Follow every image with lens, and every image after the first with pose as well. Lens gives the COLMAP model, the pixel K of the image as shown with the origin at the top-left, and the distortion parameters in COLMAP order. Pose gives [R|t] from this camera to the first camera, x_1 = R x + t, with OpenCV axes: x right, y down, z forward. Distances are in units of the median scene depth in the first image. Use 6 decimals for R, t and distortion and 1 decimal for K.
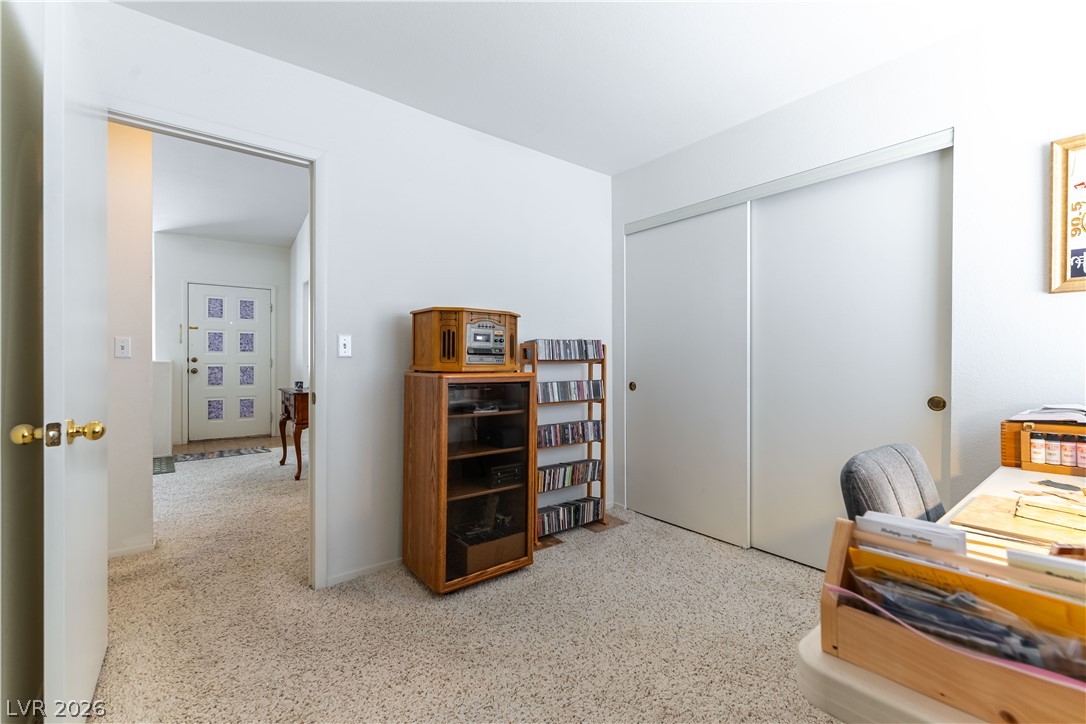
lens RADIAL K [[459.6, 0, 543.0], [0, 459.6, 362.0], [0, 0, 1]] dist [-0.000444, -0.000192]
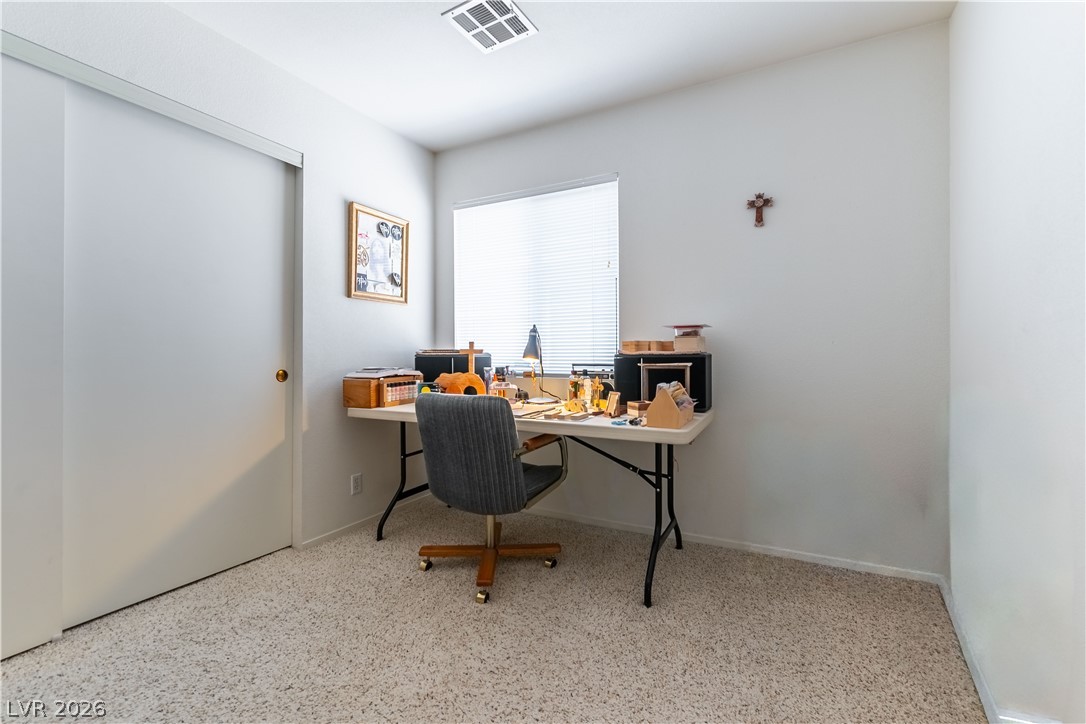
lens RADIAL K [[478.4, 0, 549.9], [0, 478.4, 357.8], [0, 0, 1]] dist [-0.000681, 0.000169]
pose [[-0.419935, -0.002720, 0.907550, -0.652711], [0.004252, 0.999979, 0.004965, 0.049389], [-0.907544, 0.005943, -0.419915, 1.062627]]
